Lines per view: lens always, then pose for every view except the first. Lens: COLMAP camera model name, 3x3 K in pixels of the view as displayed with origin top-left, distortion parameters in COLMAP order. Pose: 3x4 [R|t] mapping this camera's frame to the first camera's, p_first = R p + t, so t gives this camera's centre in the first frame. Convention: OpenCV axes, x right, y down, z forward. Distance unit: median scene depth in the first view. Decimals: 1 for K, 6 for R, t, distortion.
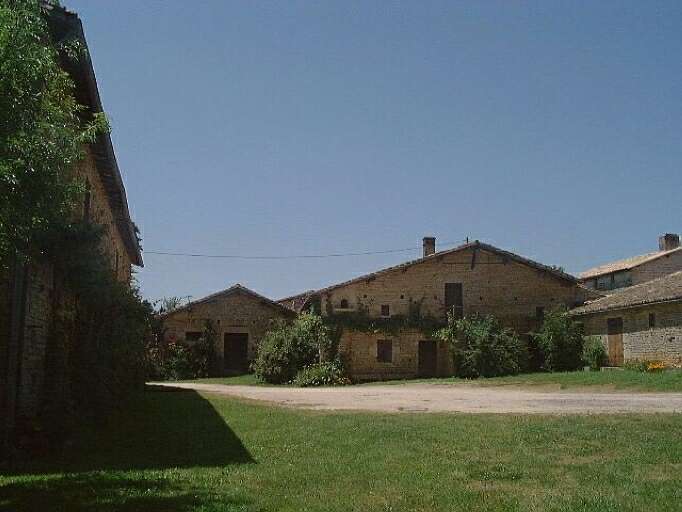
lens RADIAL K [[632.9, 0, 341.0], [0, 632.9, 256.0], [0, 0, 1]] dist [-0.194411, 0.152253]
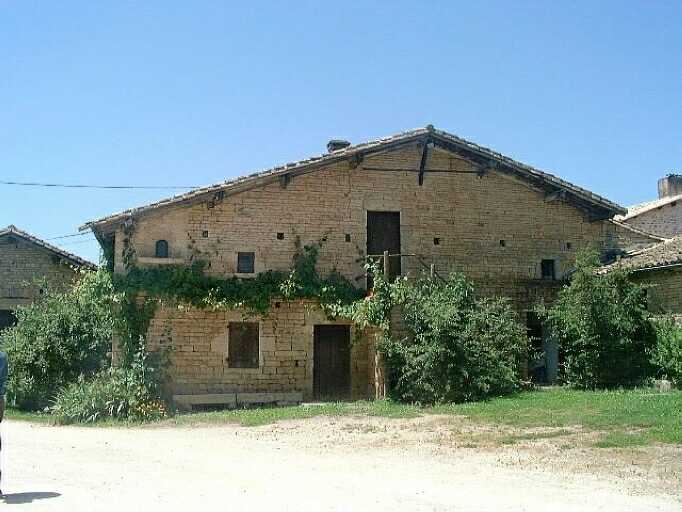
lens RADIAL K [[632.9, 0, 341.0], [0, 632.9, 256.0], [0, 0, 1]] dist [-0.194411, 0.152253]
pose [[0.991849, 0.005358, 0.127303, 0.081879], [-0.009645, 0.999406, 0.033088, 0.064338], [-0.127050, -0.034046, 0.991312, 0.507608]]
